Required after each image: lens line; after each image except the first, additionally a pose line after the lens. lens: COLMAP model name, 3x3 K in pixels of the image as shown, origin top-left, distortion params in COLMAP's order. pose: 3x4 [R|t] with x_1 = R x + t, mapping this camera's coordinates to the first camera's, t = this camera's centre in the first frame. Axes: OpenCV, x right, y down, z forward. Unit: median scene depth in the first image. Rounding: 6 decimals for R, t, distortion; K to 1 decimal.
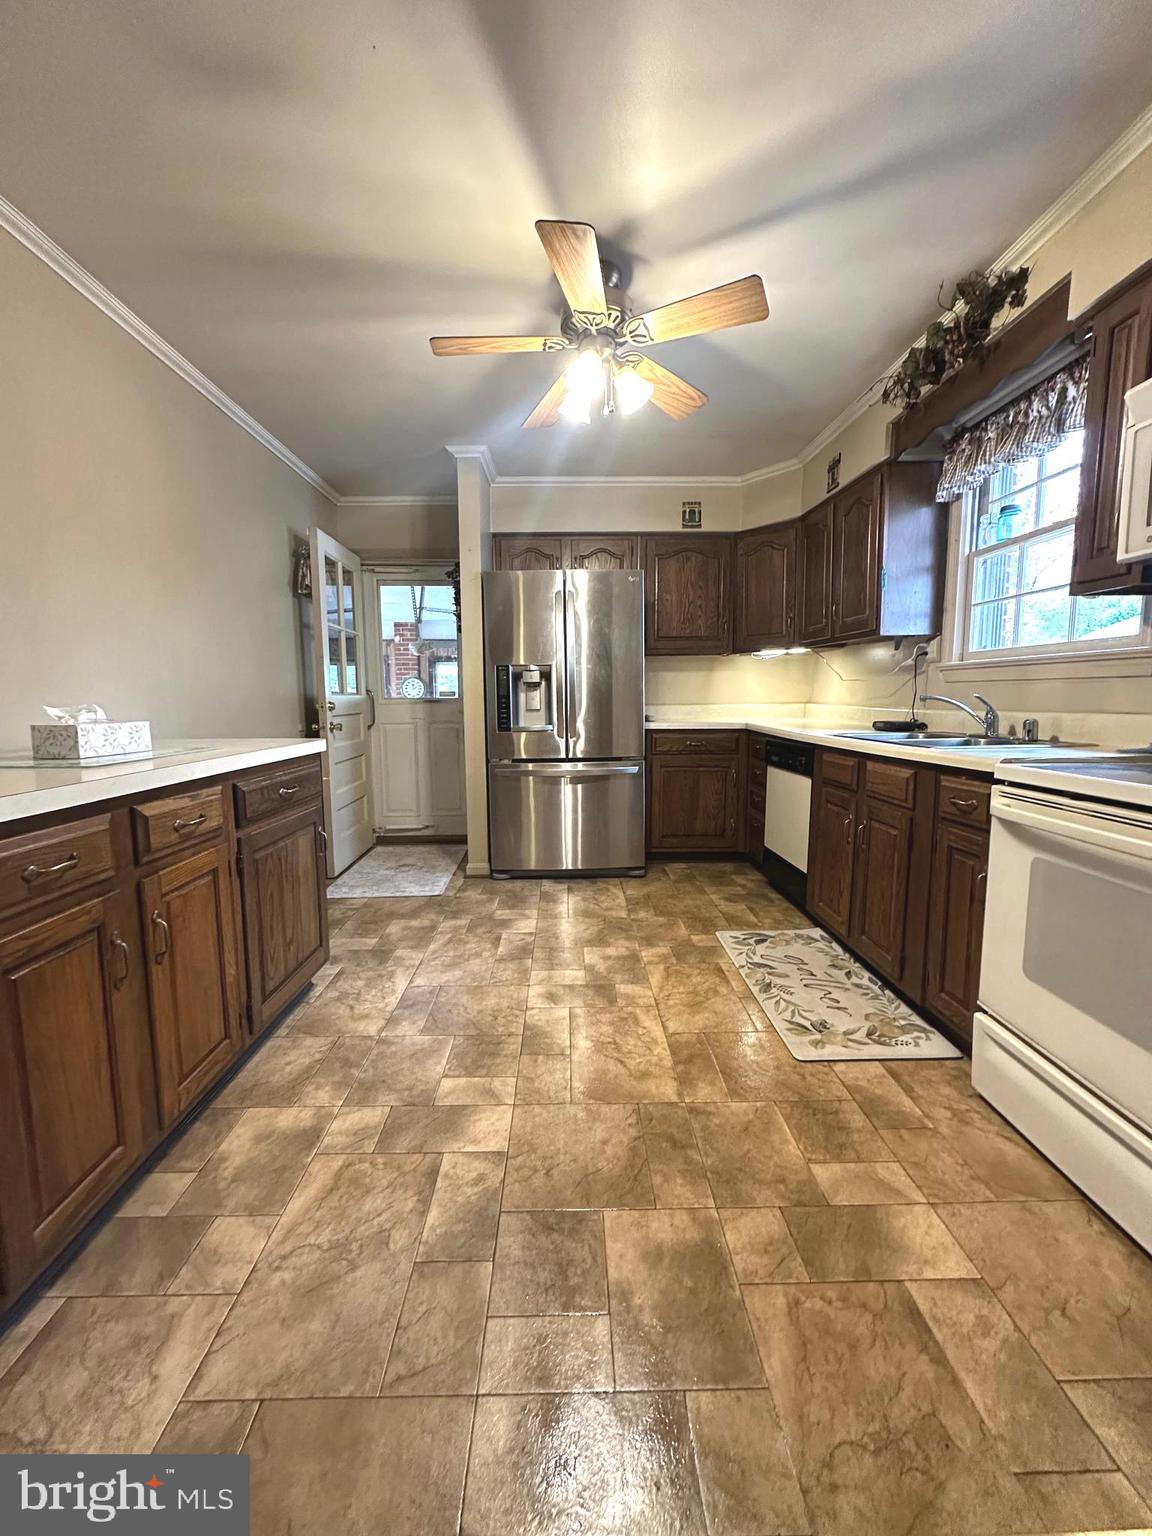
lens RADIAL K [[611.8, 0, 577.3], [0, 611.8, 768.7], [0, 0, 1]] dist [-0.003256, 0.000882]
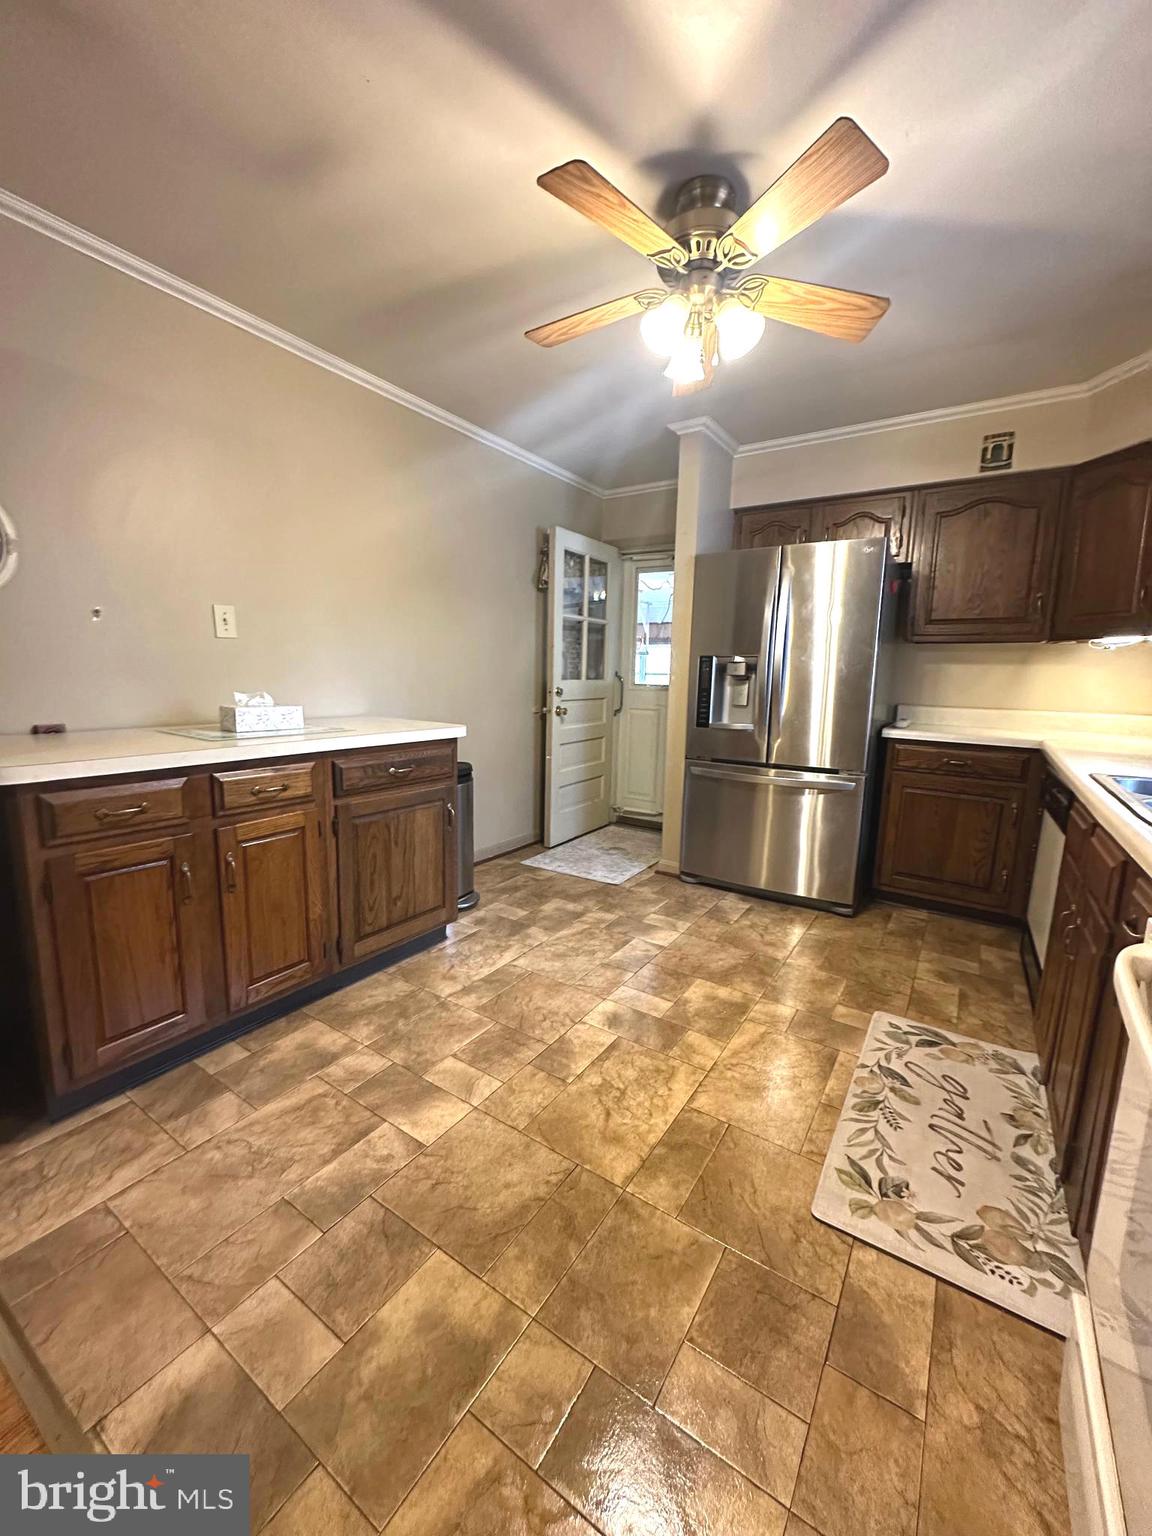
lens RADIAL K [[611.8, 0, 575.8], [0, 611.8, 768.6], [0, 0, 1]] dist [-0.003256, 0.000882]
pose [[0.822960, 0.115040, -0.556329, 0.376627], [-0.094726, 0.993360, 0.065287, -0.062445], [0.560146, -0.001030, 0.828393, 0.183369]]
